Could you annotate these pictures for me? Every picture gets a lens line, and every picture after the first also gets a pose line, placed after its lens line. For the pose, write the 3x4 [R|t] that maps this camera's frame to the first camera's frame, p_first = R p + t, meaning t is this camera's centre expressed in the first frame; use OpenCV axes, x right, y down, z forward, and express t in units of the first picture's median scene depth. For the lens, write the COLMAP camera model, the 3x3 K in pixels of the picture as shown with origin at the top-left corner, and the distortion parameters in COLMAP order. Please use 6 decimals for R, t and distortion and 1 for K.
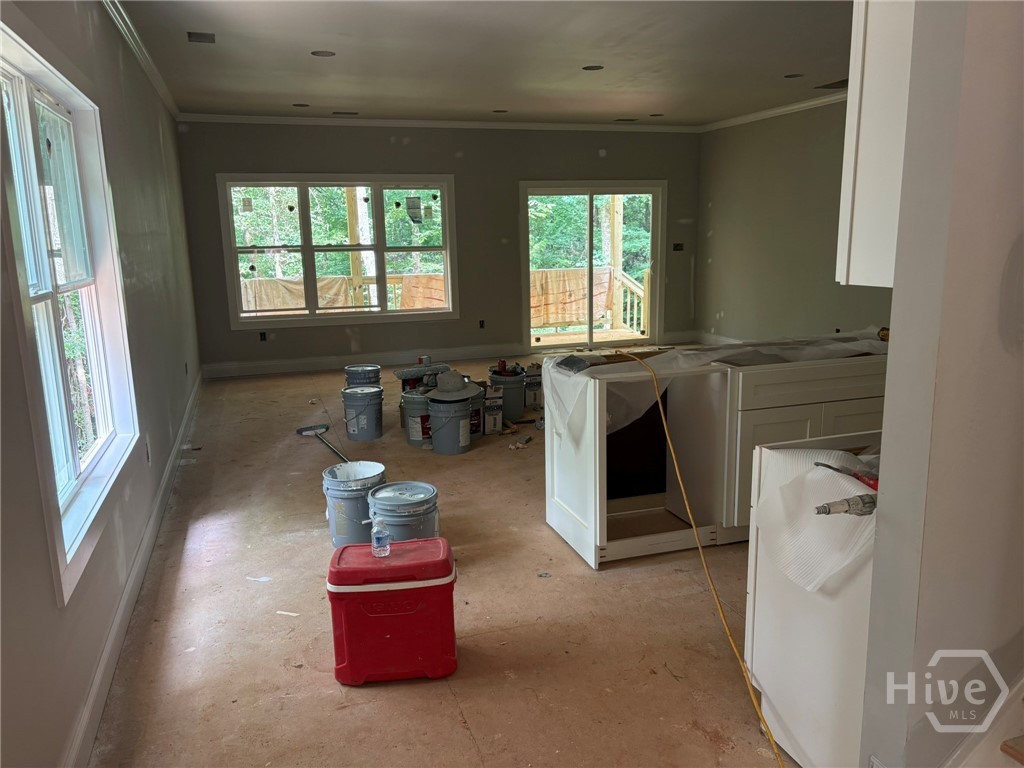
lens RADIAL K [[784.0, 0, 512.3], [0, 784.0, 382.8], [0, 0, 1]] dist [0.052930, -0.010105]
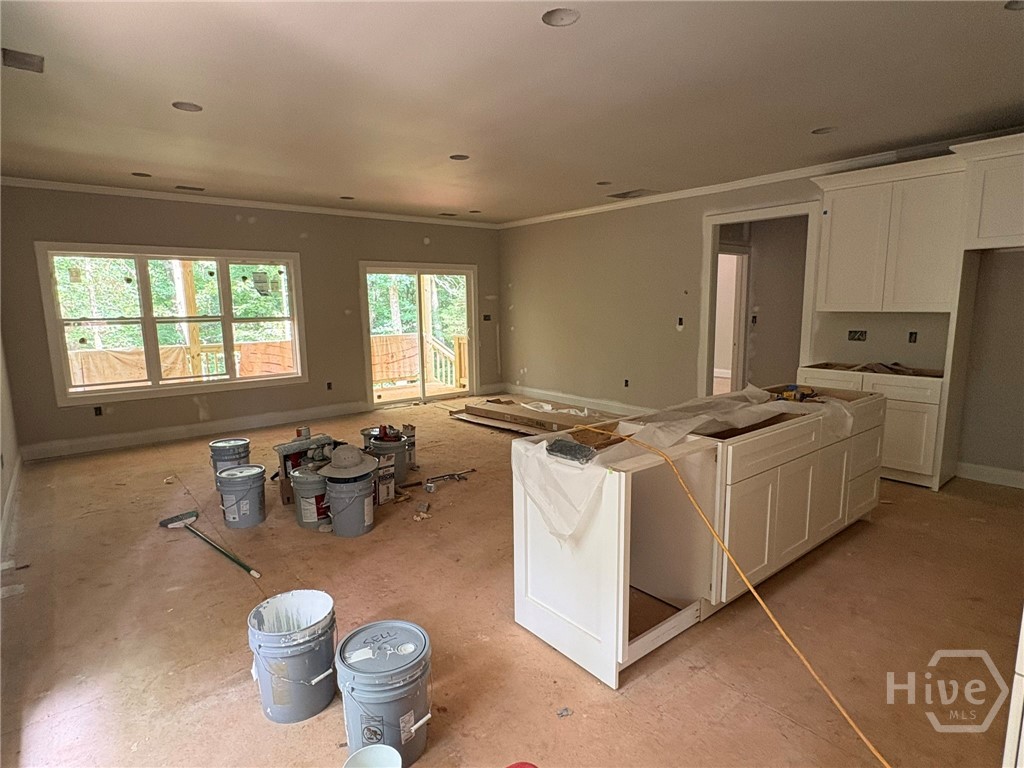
lens RADIAL K [[556.4, 0, 510.1], [0, 556.4, 385.4], [0, 0, 1]] dist [-0.005070, 0.005499]
pose [[0.934462, -0.045443, 0.353150, -0.088368], [0.062790, 0.997310, -0.037815, -0.034555], [-0.350482, 0.057511, 0.934802, 0.197575]]
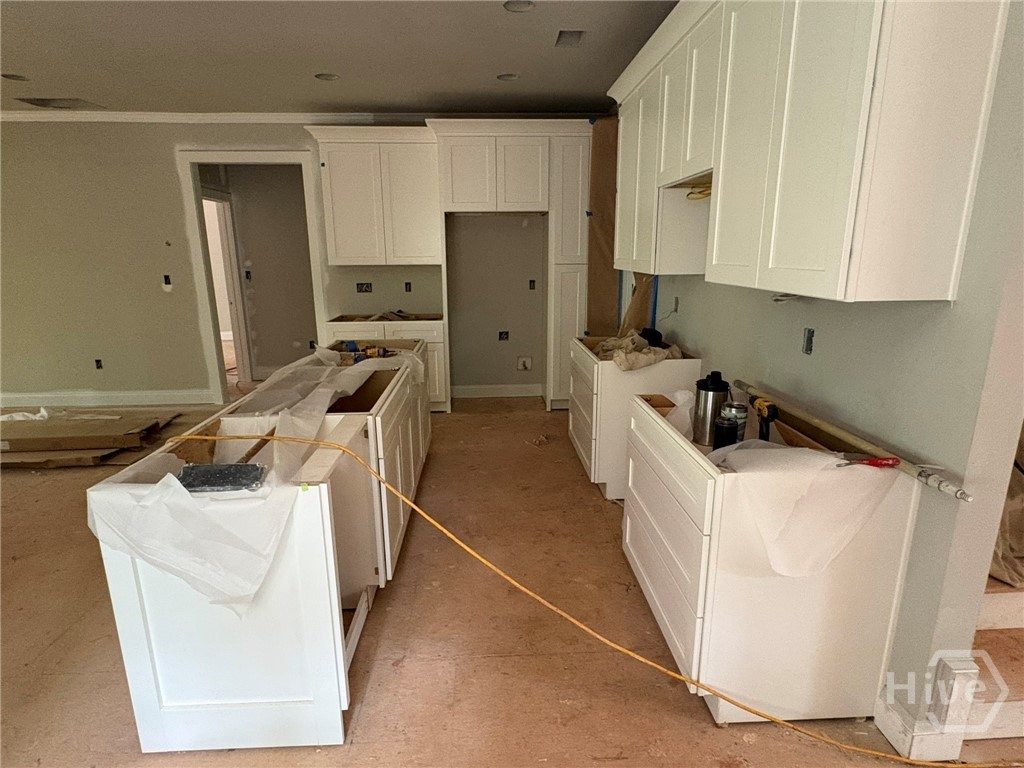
lens RADIAL K [[556.4, 0, 509.4], [0, 556.4, 385.9], [0, 0, 1]] dist [-0.005070, 0.005499]
pose [[0.265609, -0.212912, 0.940277, -0.109548], [0.185998, 0.968303, 0.166718, -0.054186], [-0.945969, 0.130607, 0.296791, 0.293807]]
